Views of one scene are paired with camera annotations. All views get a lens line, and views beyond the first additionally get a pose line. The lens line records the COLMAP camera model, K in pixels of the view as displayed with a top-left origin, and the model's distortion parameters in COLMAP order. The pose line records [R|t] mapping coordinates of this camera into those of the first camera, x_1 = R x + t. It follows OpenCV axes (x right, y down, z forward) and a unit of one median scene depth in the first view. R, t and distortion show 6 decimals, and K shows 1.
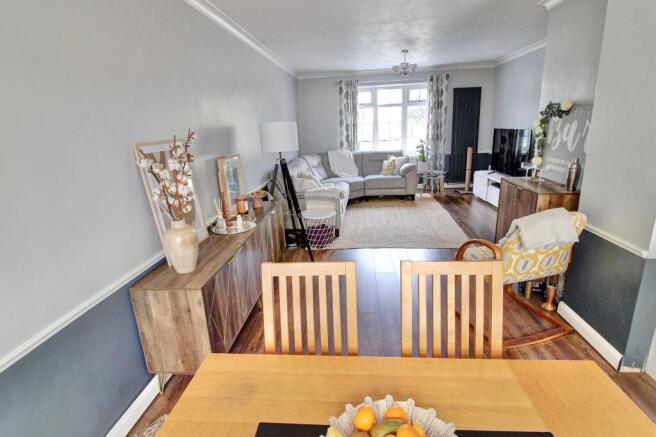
lens RADIAL K [[331.7, 0, 328.0], [0, 331.7, 218.5], [0, 0, 1]] dist [-0.000101, -0.018427]
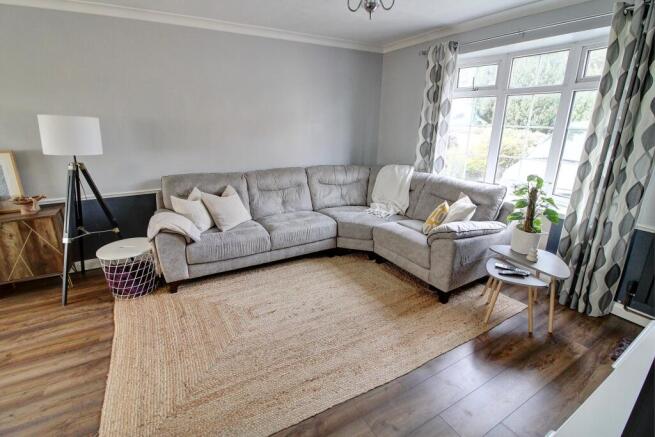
lens RADIAL K [[304.4, 0, 325.6], [0, 304.4, 215.5], [0, 0, 1]] dist [0.002670, -0.013227]
pose [[0.568846, 0.291669, -0.768989, 0.433390], [-0.261384, 0.950641, 0.167214, -0.185852], [0.779803, 0.105883, 0.617006, 0.580273]]
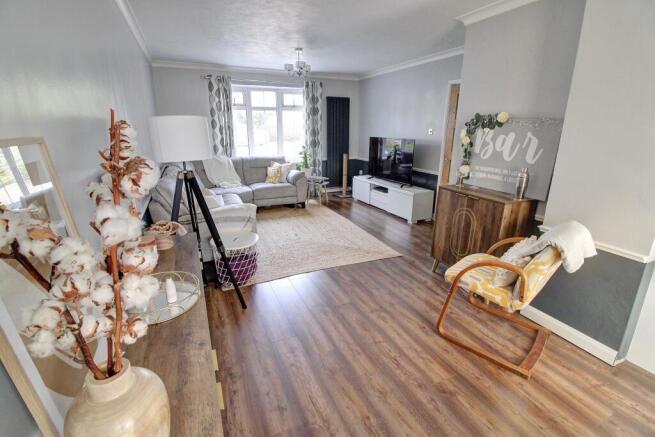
lens RADIAL K [[304.4, 0, 325.6], [0, 304.4, 215.5], [0, 0, 1]] dist [0.002670, -0.013227]
pose [[0.869409, -0.089302, 0.485956, -0.118454], [0.091434, 0.995623, 0.019380, -0.042916], [-0.485560, 0.027584, 0.873768, 0.183177]]
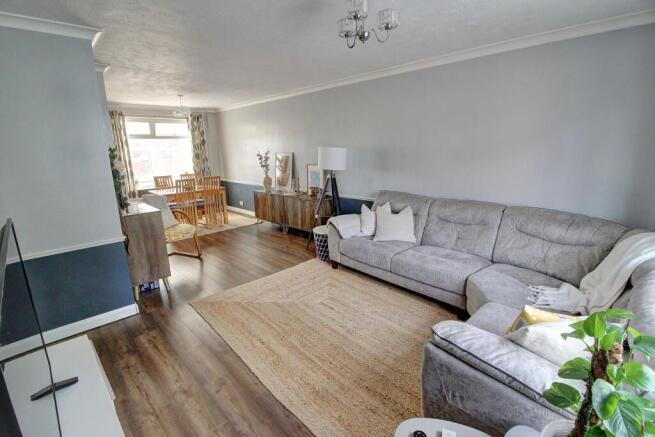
lens RADIAL K [[304.4, 0, 325.6], [0, 304.4, 215.5], [0, 0, 1]] dist [0.002670, -0.013227]
pose [[-0.660452, 0.225485, -0.716212, 0.437015], [-0.157802, 0.890862, 0.425986, -0.308823], [0.734099, 0.394363, -0.552789, 0.979436]]
